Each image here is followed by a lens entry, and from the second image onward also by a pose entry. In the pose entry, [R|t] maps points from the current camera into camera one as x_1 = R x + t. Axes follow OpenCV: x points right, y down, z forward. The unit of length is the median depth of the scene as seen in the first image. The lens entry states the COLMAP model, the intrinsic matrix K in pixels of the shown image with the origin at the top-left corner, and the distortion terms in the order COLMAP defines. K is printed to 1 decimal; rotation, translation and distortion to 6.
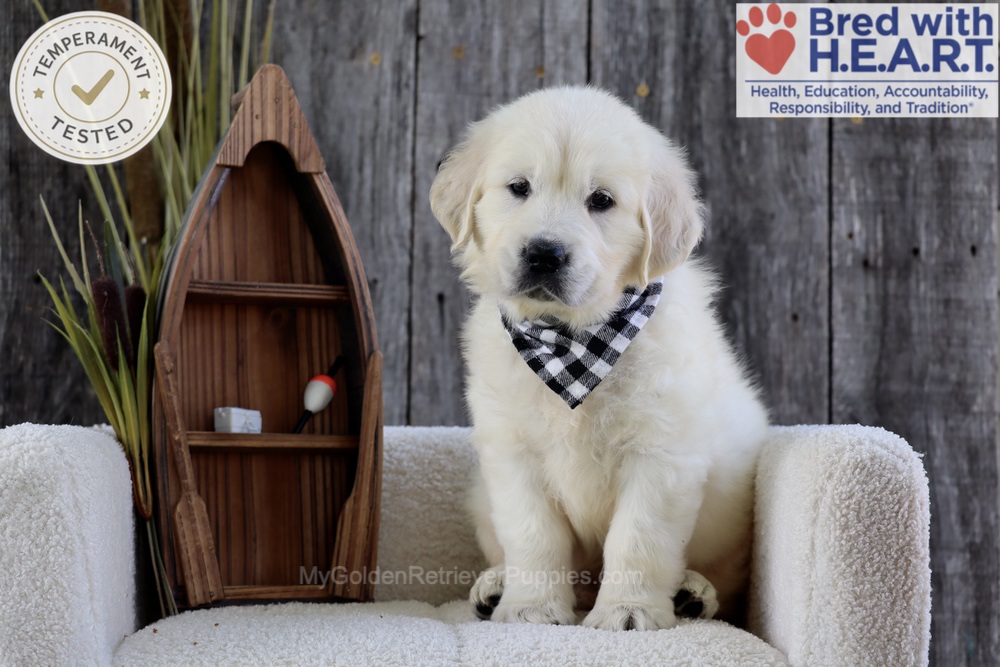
lens RADIAL K [[4661.2, 0, 500.0], [0, 4661.2, 333.5], [0, 0, 1]] dist [2.242771, 10.767710]
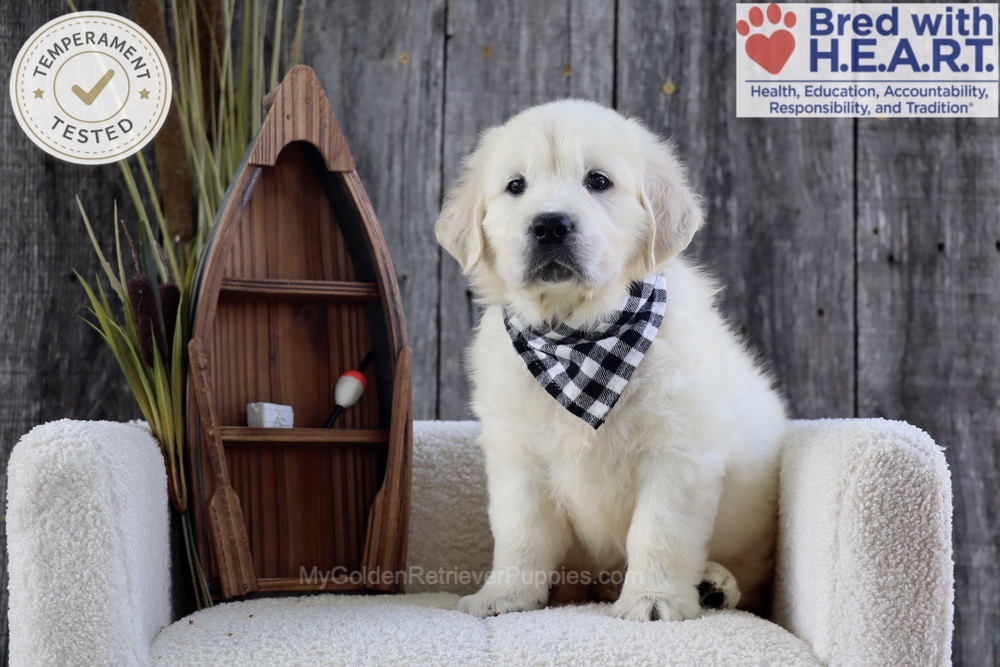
lens RADIAL K [[5314.4, 0, 496.5], [0, 5314.4, 320.9], [0, 0, 1]] dist [2.691779, 32.774060]
pose [[0.999955, -0.003068, -0.009022, 0.003663], [0.003077, 0.999995, 0.000925, -0.002926], [0.009019, -0.000953, 0.999959, -0.155825]]
